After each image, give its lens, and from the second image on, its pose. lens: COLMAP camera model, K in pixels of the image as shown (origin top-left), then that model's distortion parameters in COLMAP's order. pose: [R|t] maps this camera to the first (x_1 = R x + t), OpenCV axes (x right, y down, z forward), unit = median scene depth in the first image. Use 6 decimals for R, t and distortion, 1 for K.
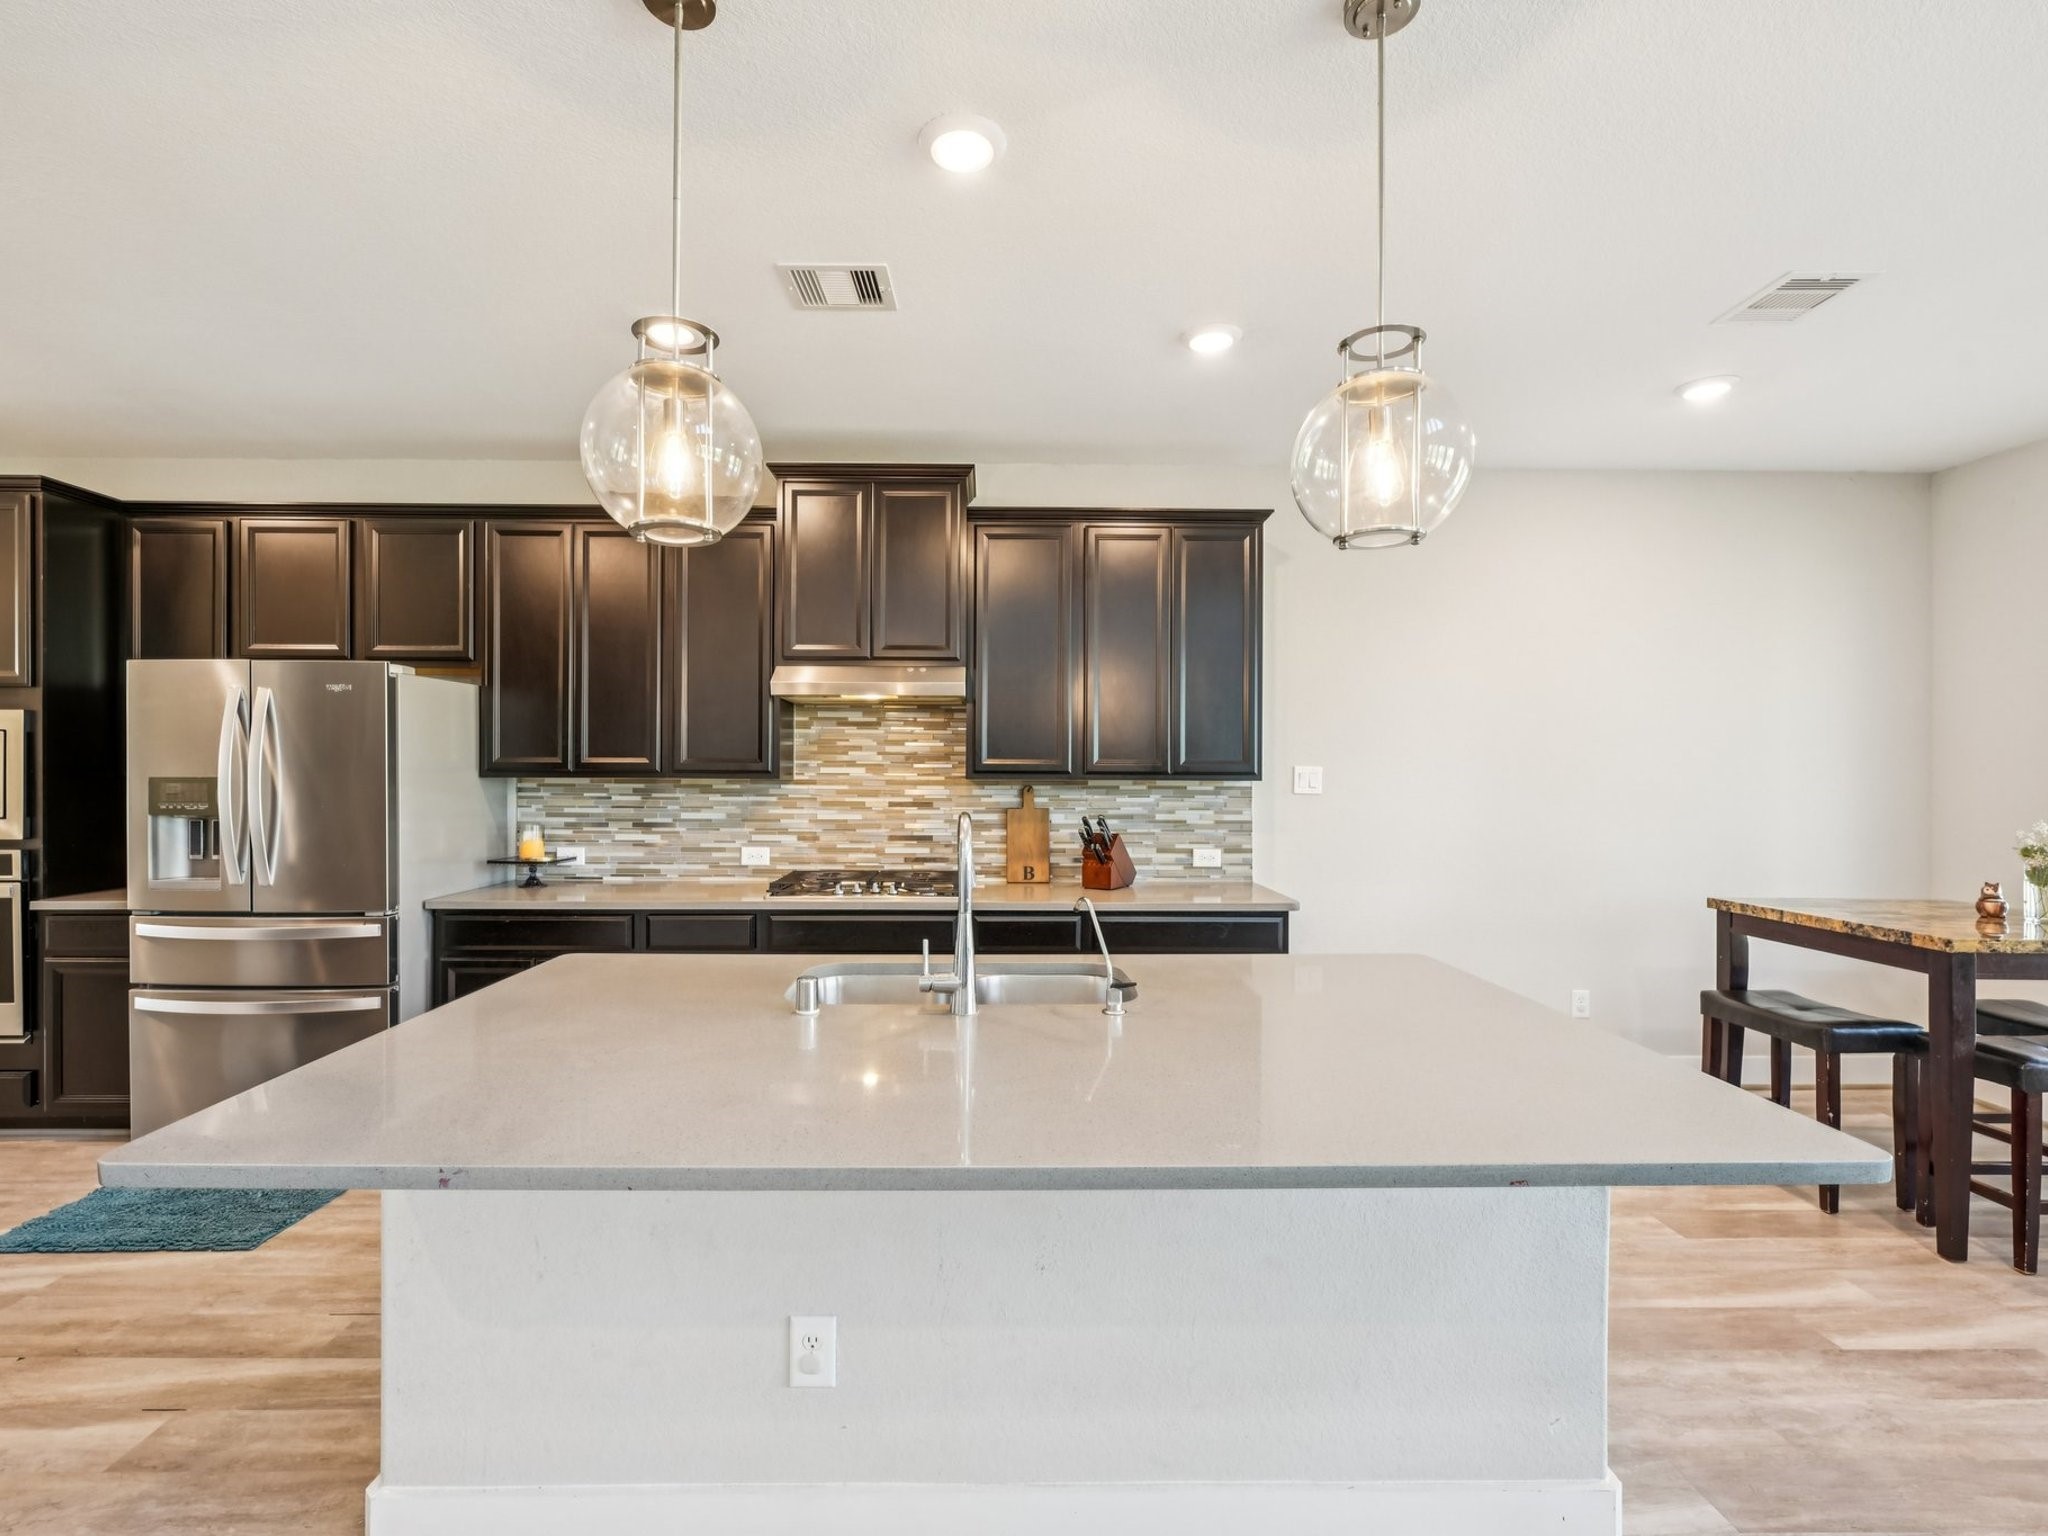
lens RADIAL K [[918.7, 0, 1001.3], [0, 918.7, 770.8], [0, 0, 1]] dist [0.001262, -0.000646]
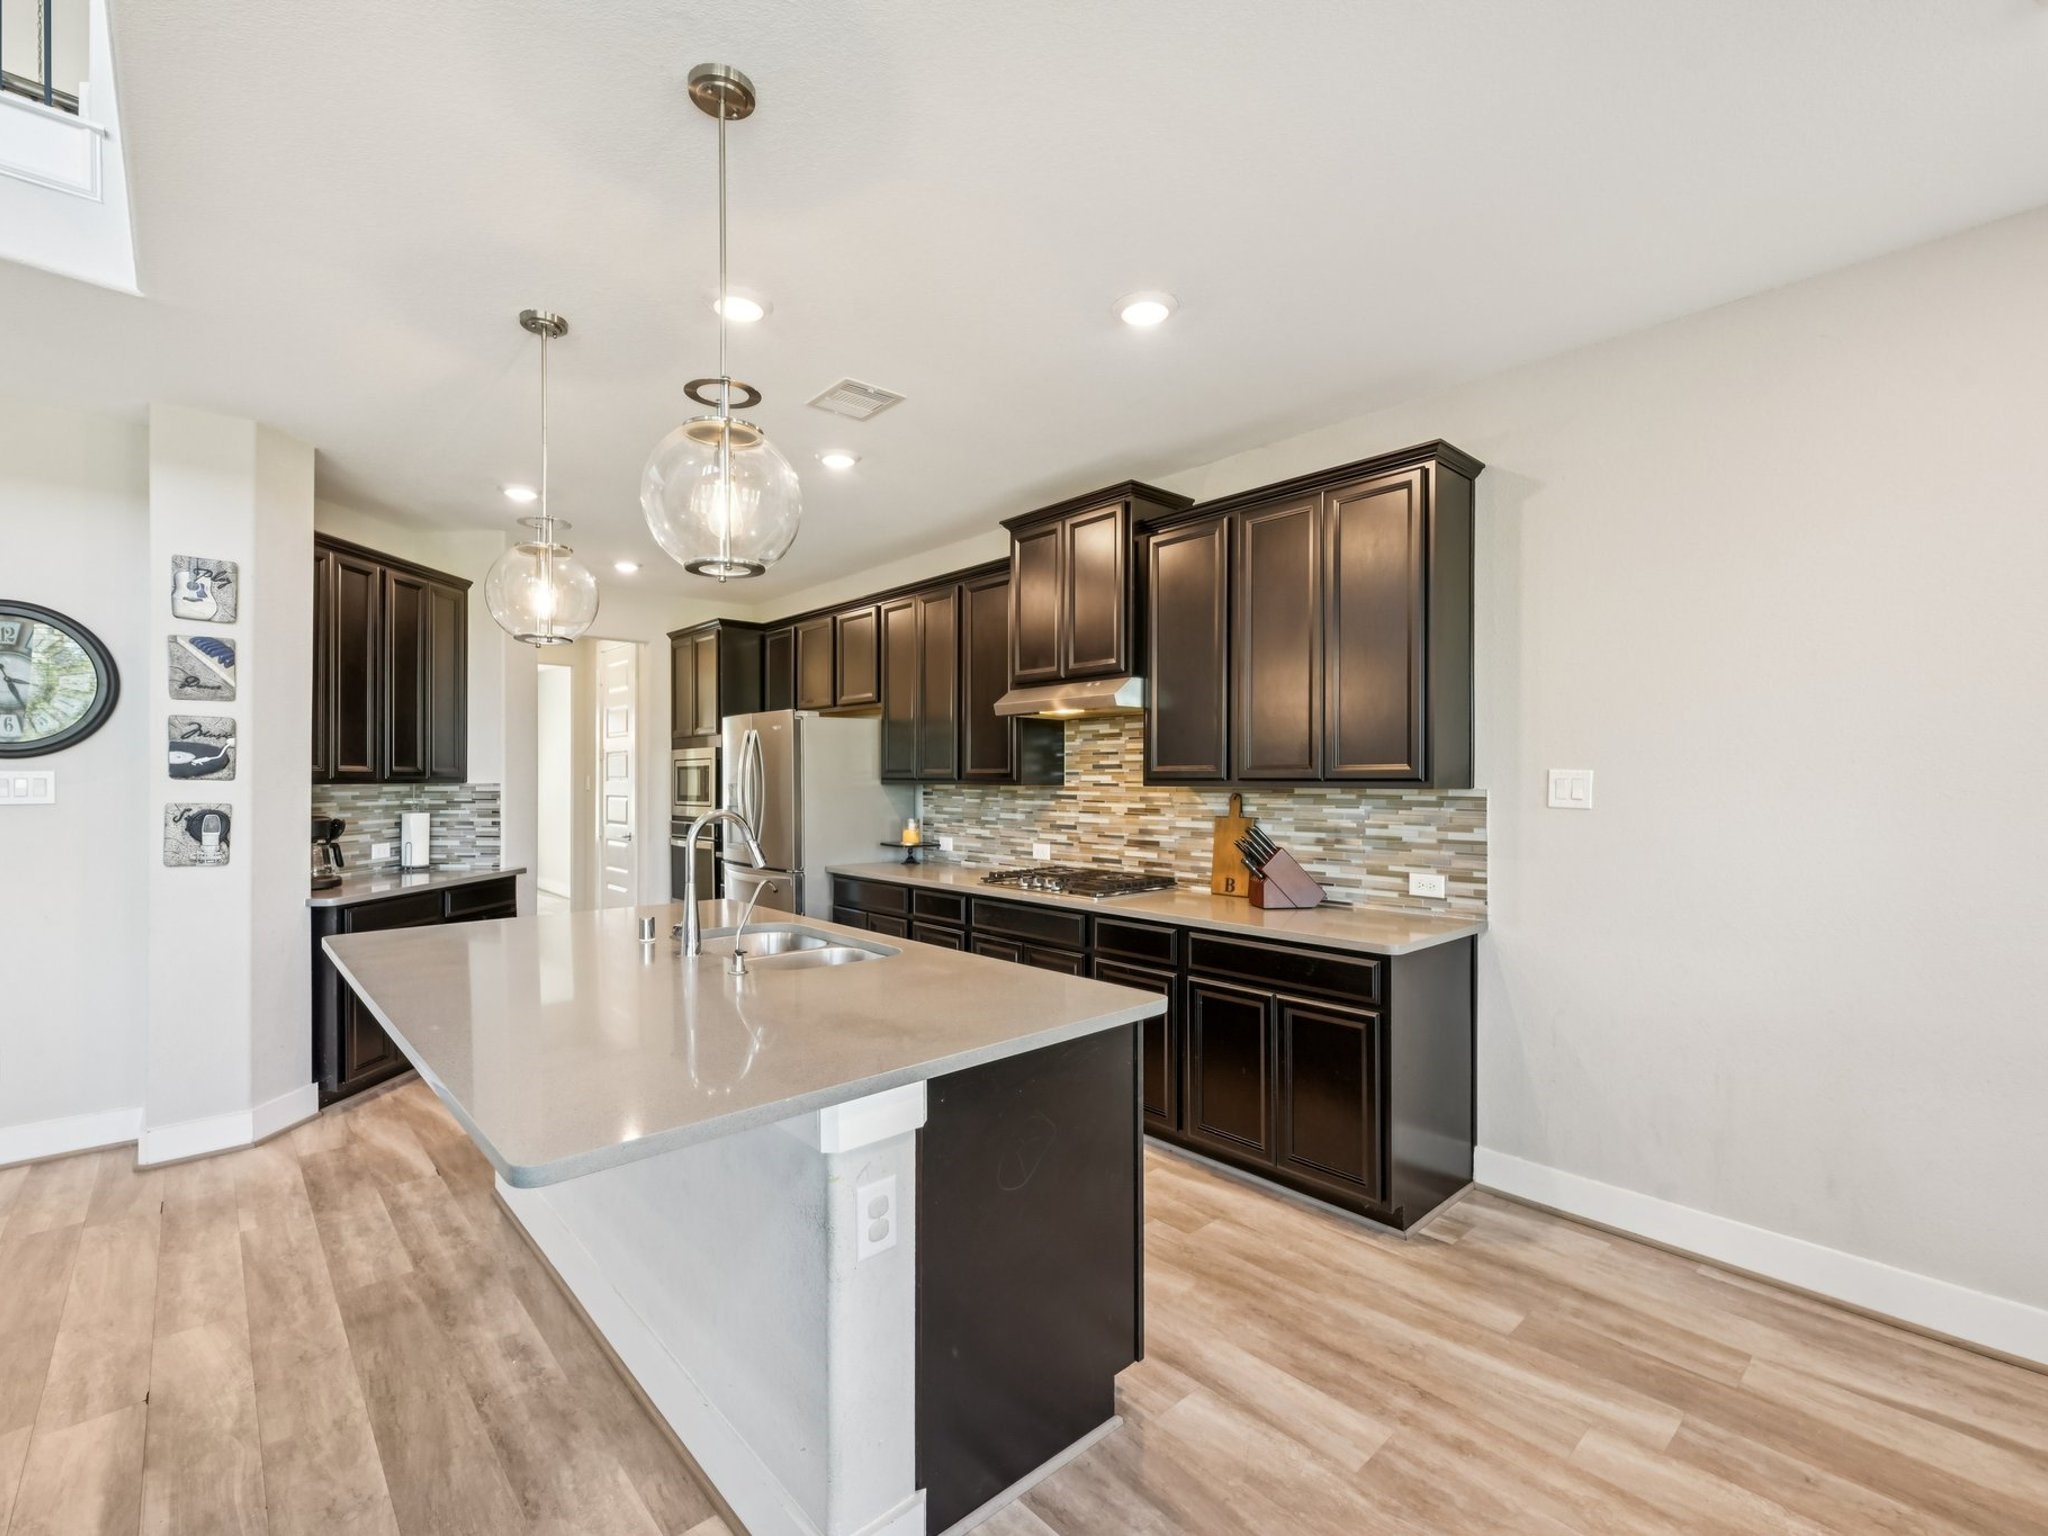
lens RADIAL K [[918.7, 0, 1029.1], [0, 918.7, 771.6], [0, 0, 1]] dist [0.001262, -0.000646]
pose [[0.663785, -0.010402, -0.747851, 0.665529], [0.002867, 0.999931, -0.011364, 0.004600], [0.747918, 0.005399, 0.663769, 0.237259]]
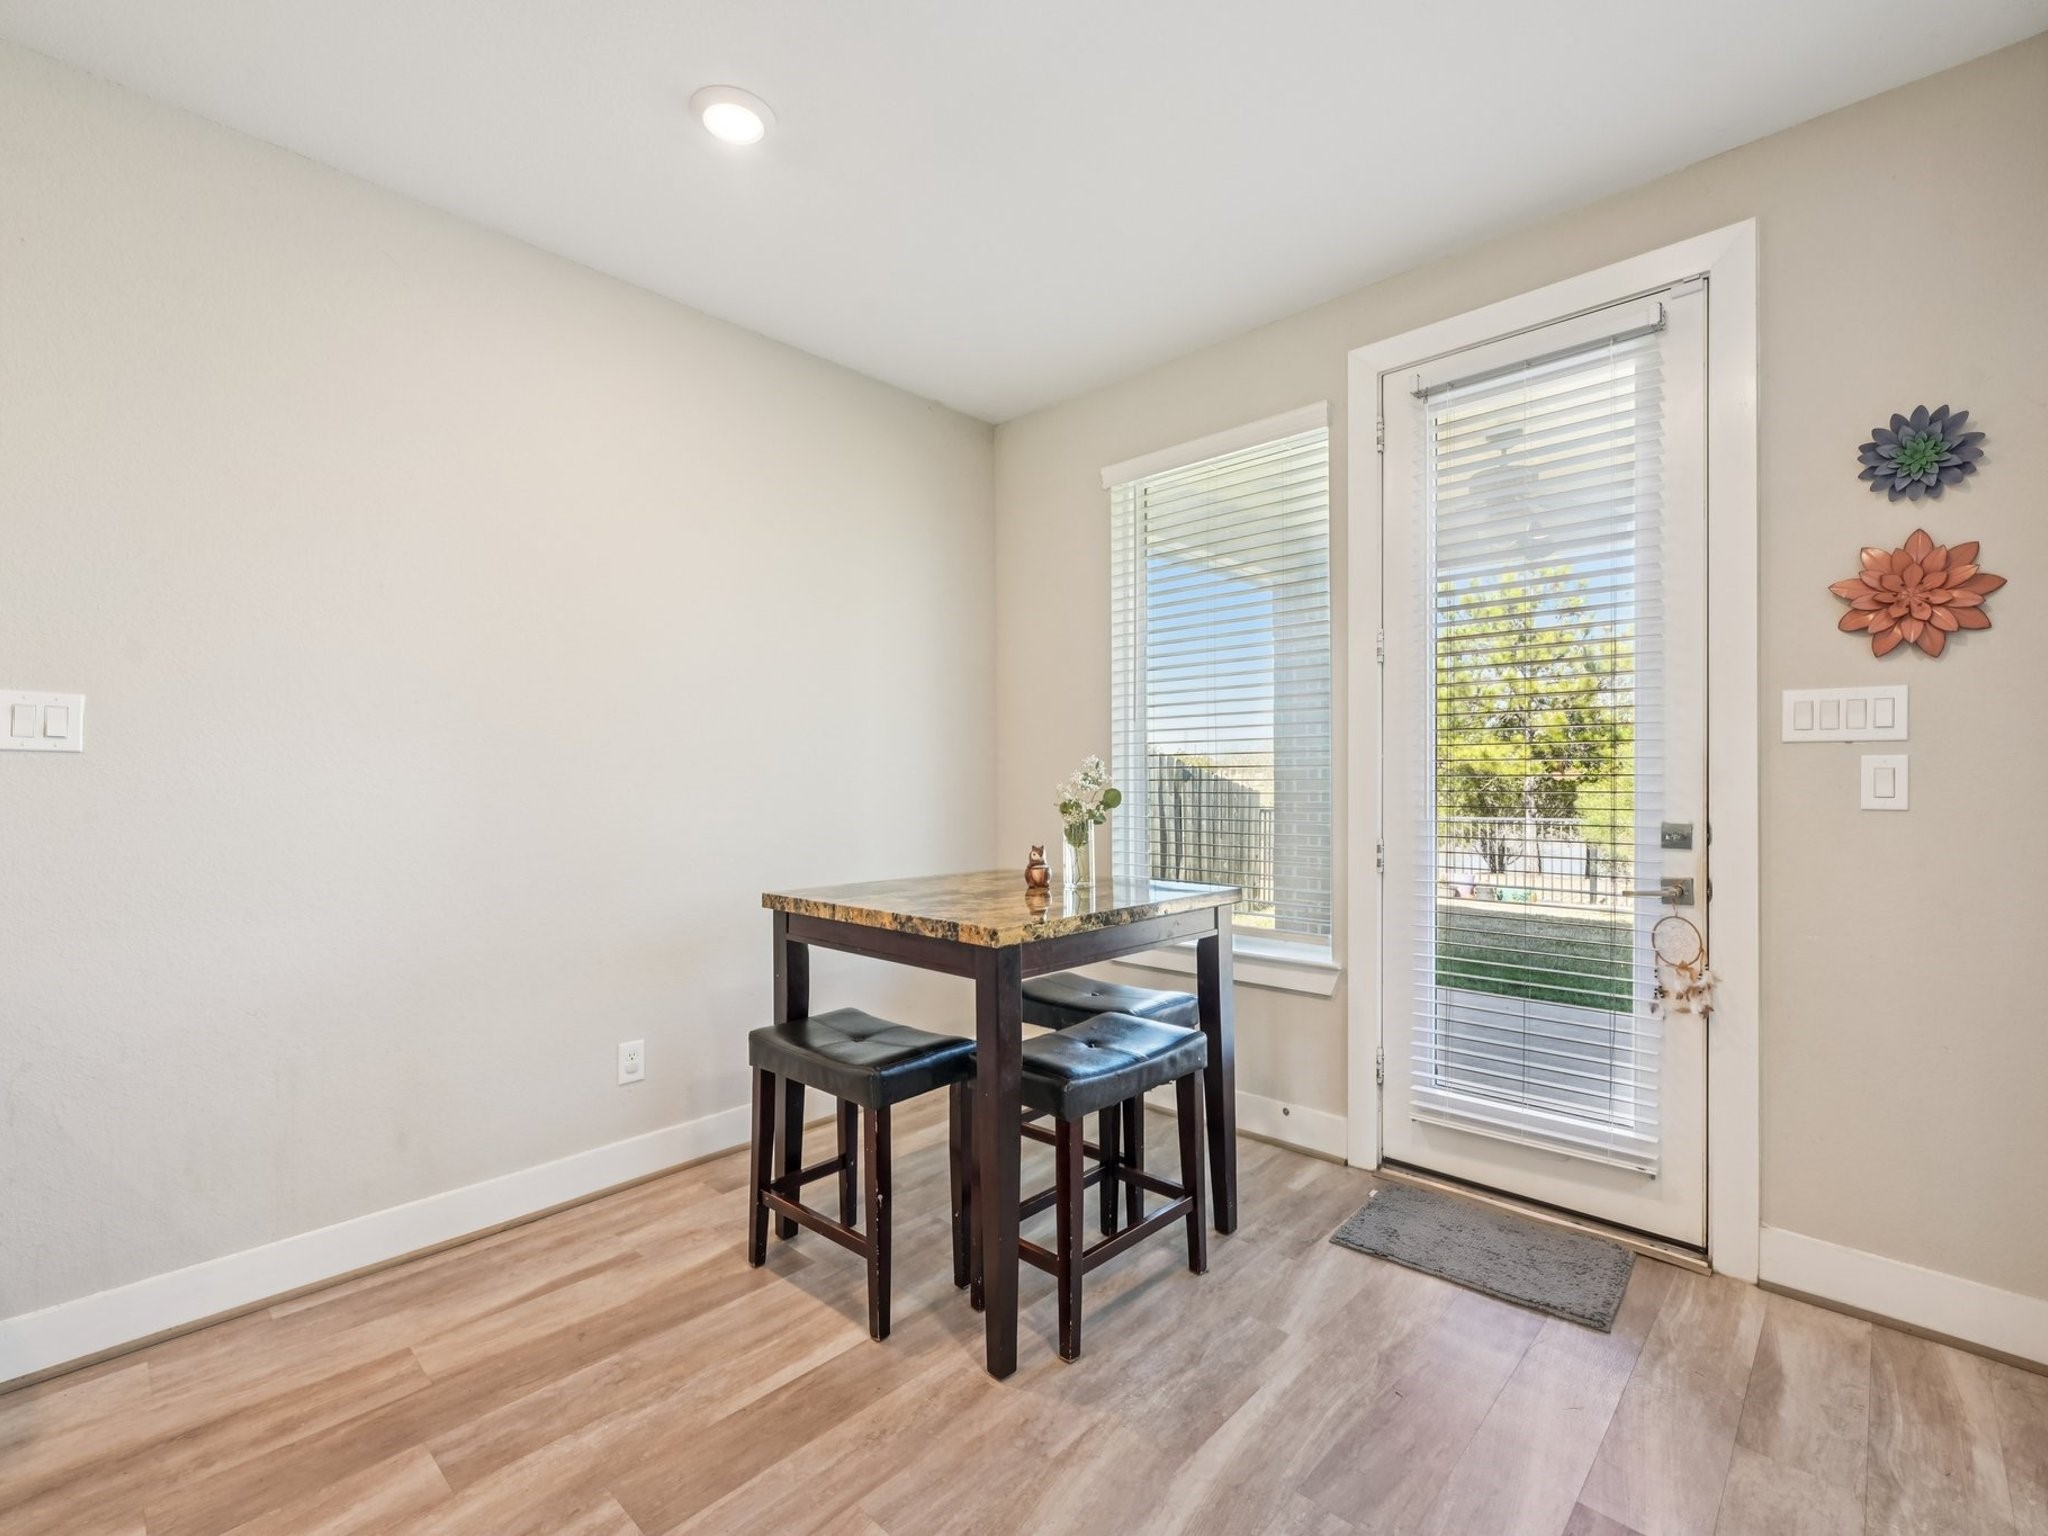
lens RADIAL K [[918.7, 0, 1033.3], [0, 918.7, 773.1], [0, 0, 1]] dist [0.001262, -0.000646]
pose [[0.688538, -0.005637, 0.725179, 0.386262], [0.007385, 0.999972, 0.000761, 0.045176], [-0.725163, 0.004832, 0.688560, 0.351549]]
